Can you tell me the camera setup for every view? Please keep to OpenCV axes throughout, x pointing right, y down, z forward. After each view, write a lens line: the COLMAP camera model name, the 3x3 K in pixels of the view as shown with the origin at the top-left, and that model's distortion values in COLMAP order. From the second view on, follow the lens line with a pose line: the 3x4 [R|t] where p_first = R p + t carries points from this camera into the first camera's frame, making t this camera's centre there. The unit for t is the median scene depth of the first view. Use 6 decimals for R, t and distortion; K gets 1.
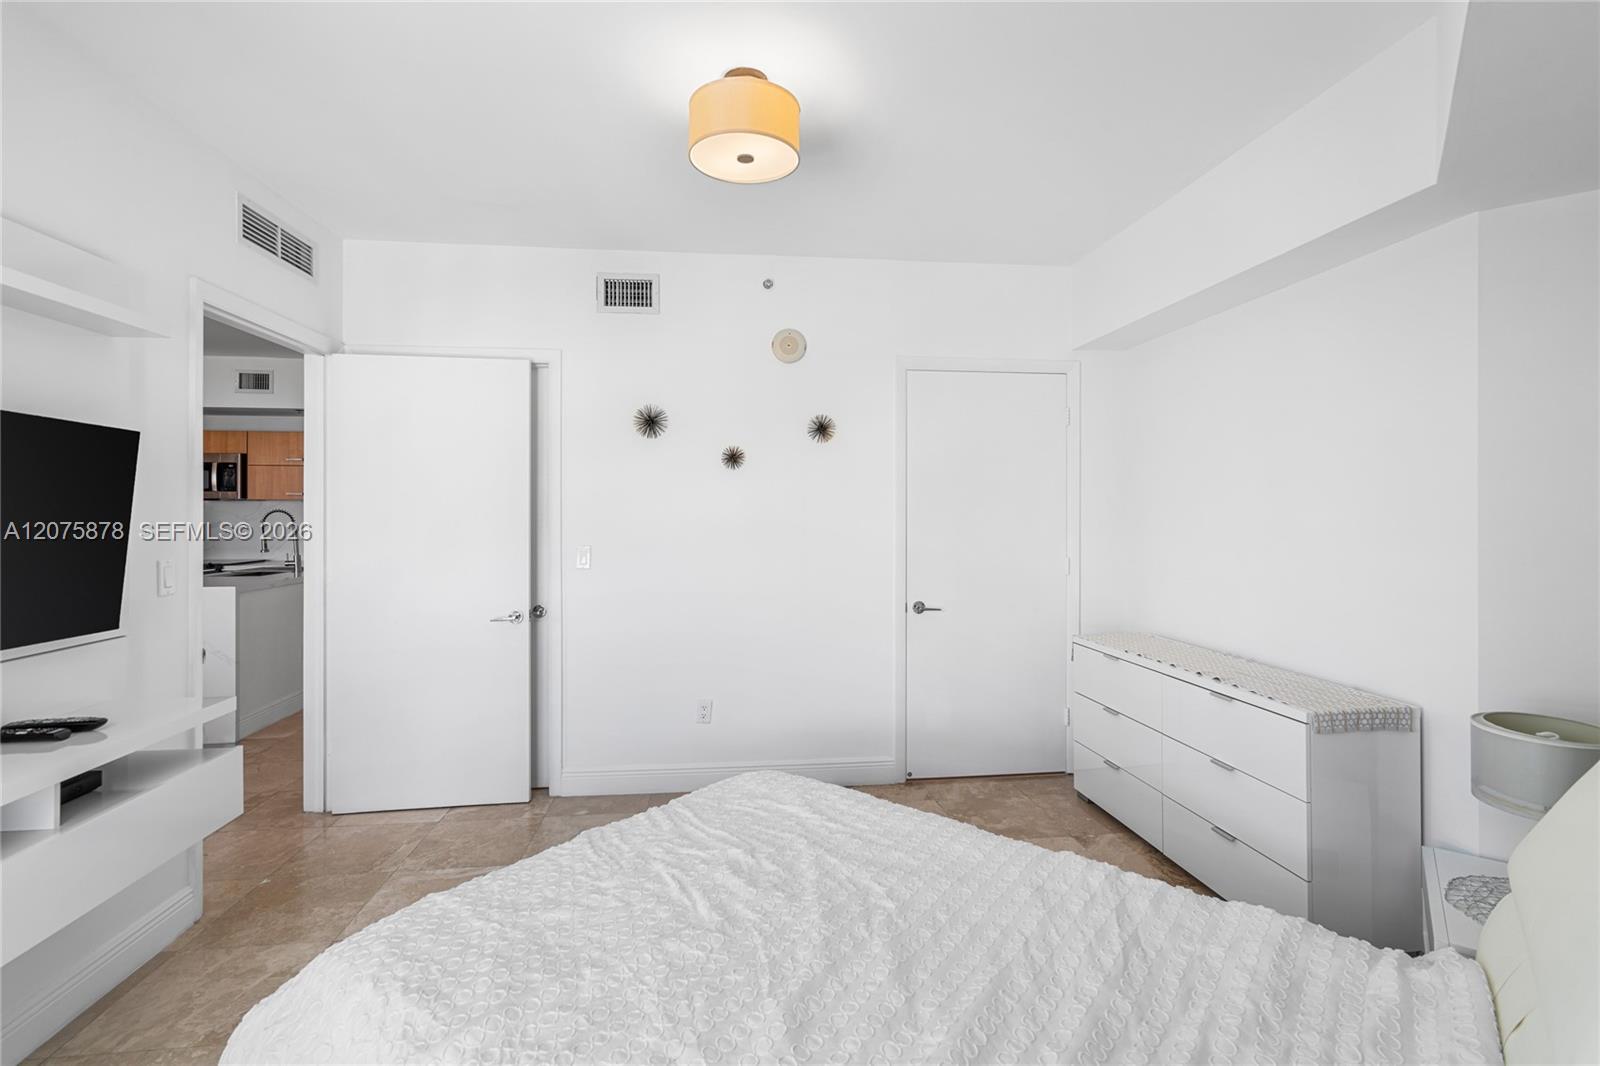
lens RADIAL K [[721.6, 0, 798.0], [0, 721.6, 508.5], [0, 0, 1]] dist [-0.000917, 0.000111]
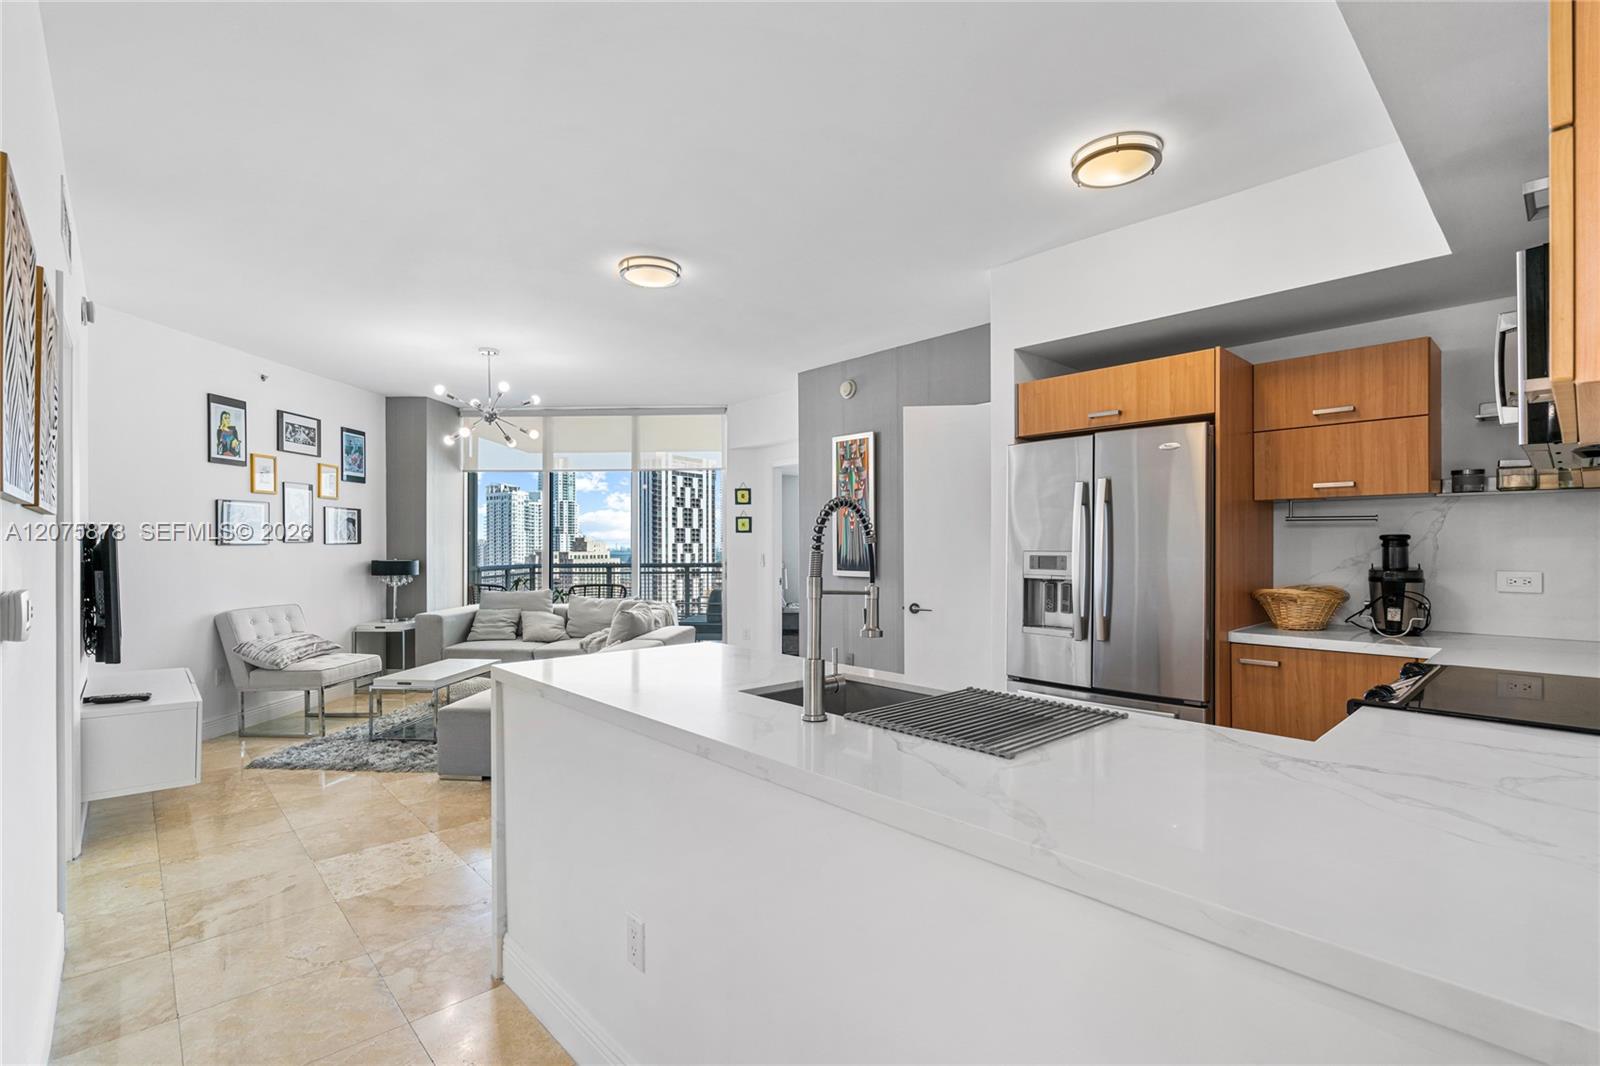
lens RADIAL K [[731.1, 0, 798.1], [0, 731.1, 544.3], [0, 0, 1]] dist [-0.001862, 0.000652]
pose [[-0.810026, 0.000316, -0.586394, -0.448943], [0.003292, 0.999987, -0.004008, 0.018298], [0.586385, -0.005176, -0.810016, 1.055578]]
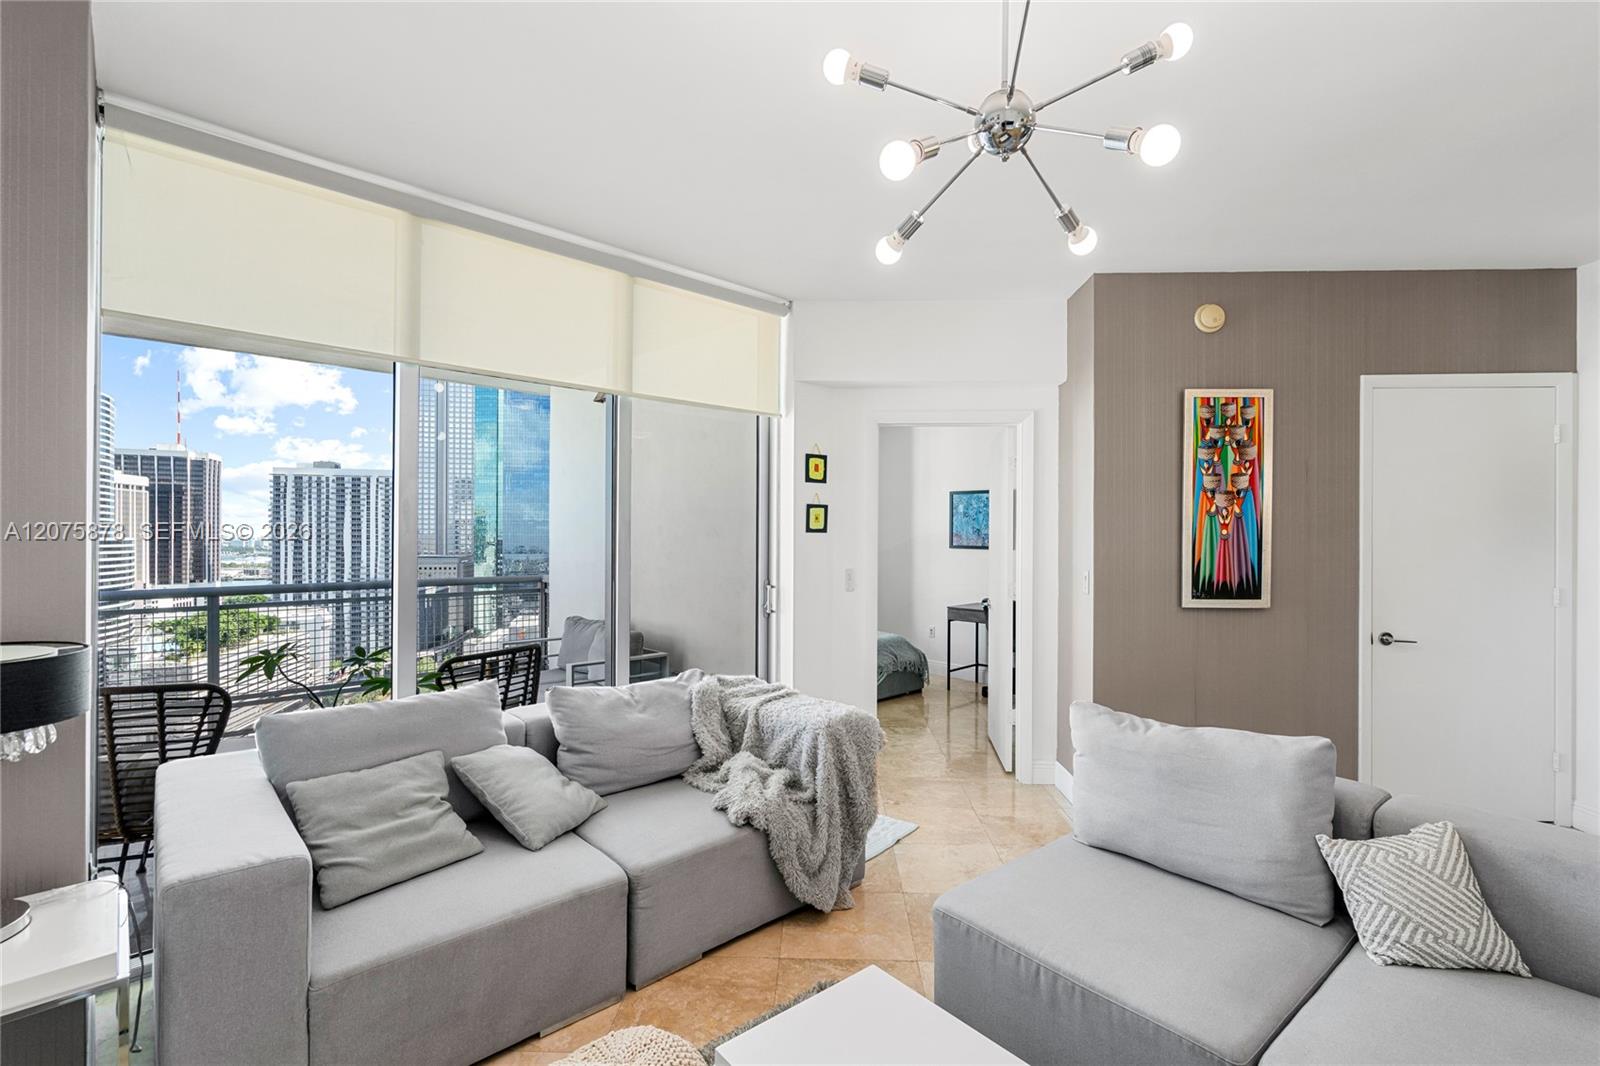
lens RADIAL K [[724.6, 0, 808.3], [0, 724.6, 538.7], [0, 0, 1]] dist [-0.002154, 0.003196]
pose [[-0.143893, 0.003444, -0.989587, -0.412943], [-0.001403, 0.999992, 0.003684, -0.001798], [0.989592, 0.001918, -0.143887, 0.150301]]
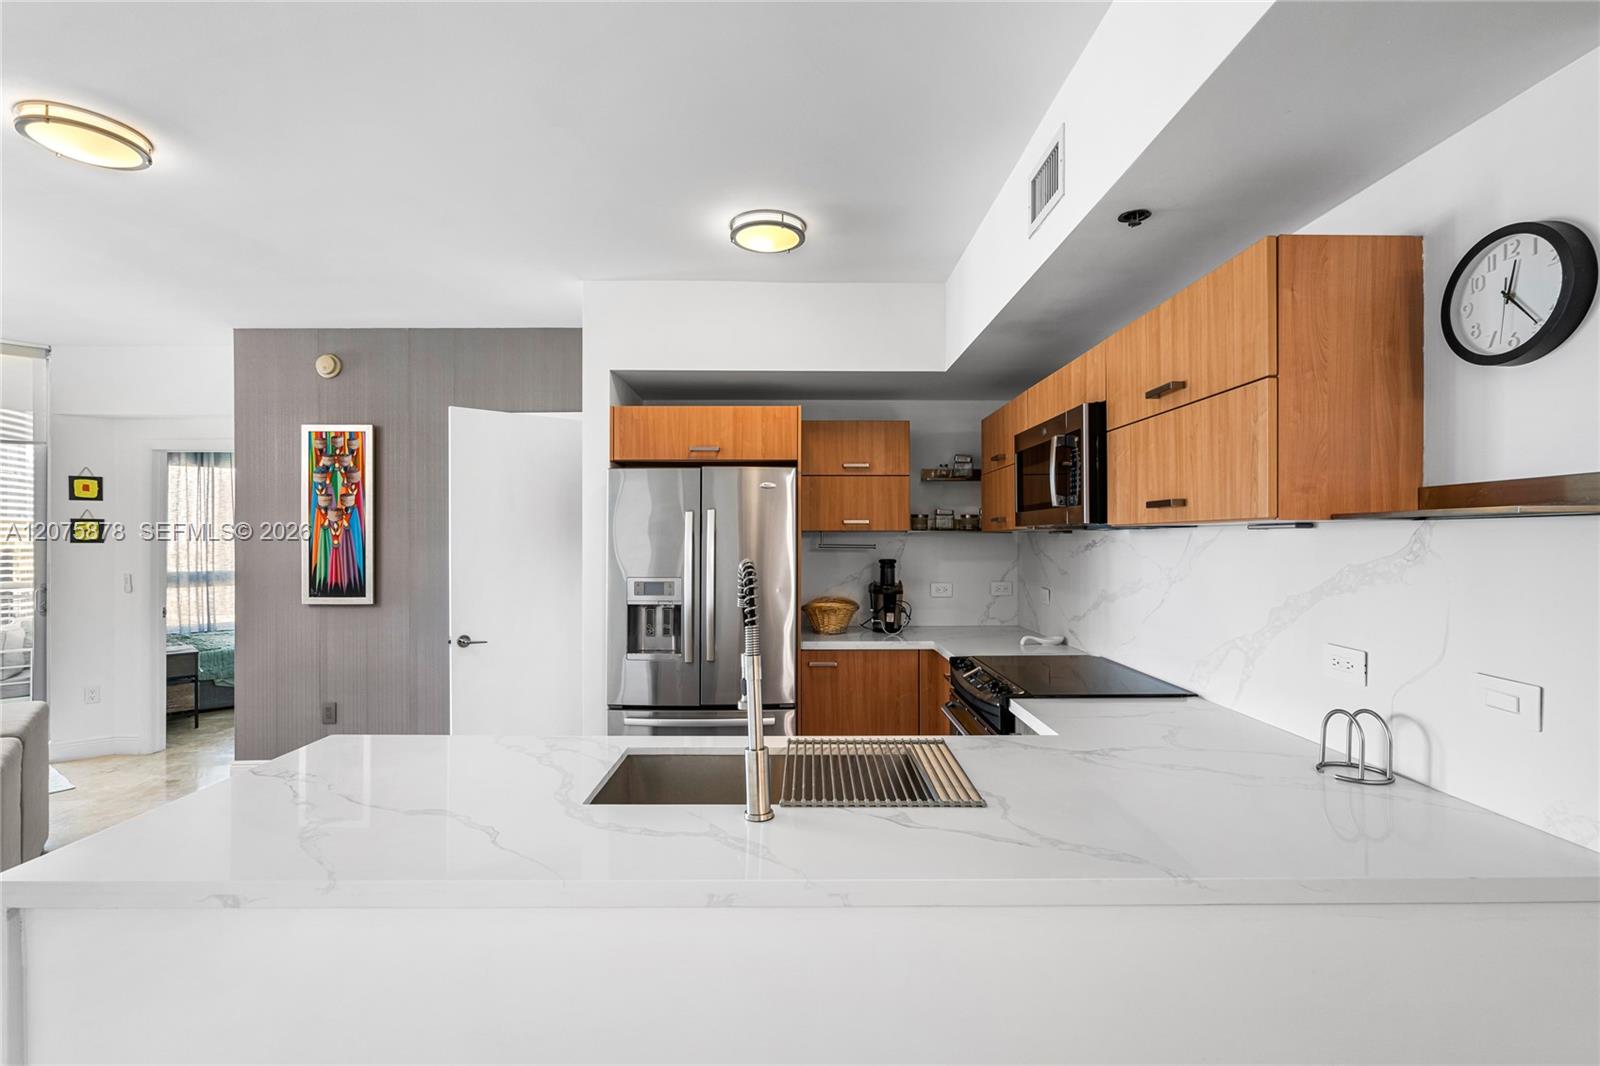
lens RADIAL K [[724.5, 0, 802.3], [0, 724.5, 537.1], [0, 0, 1]] dist [-0.001857, 0.001663]
pose [[-0.111986, -0.004267, -0.993701, -0.385924], [0.003390, 0.999983, -0.004676, -0.005260], [0.993704, -0.003892, -0.111970, 0.898580]]
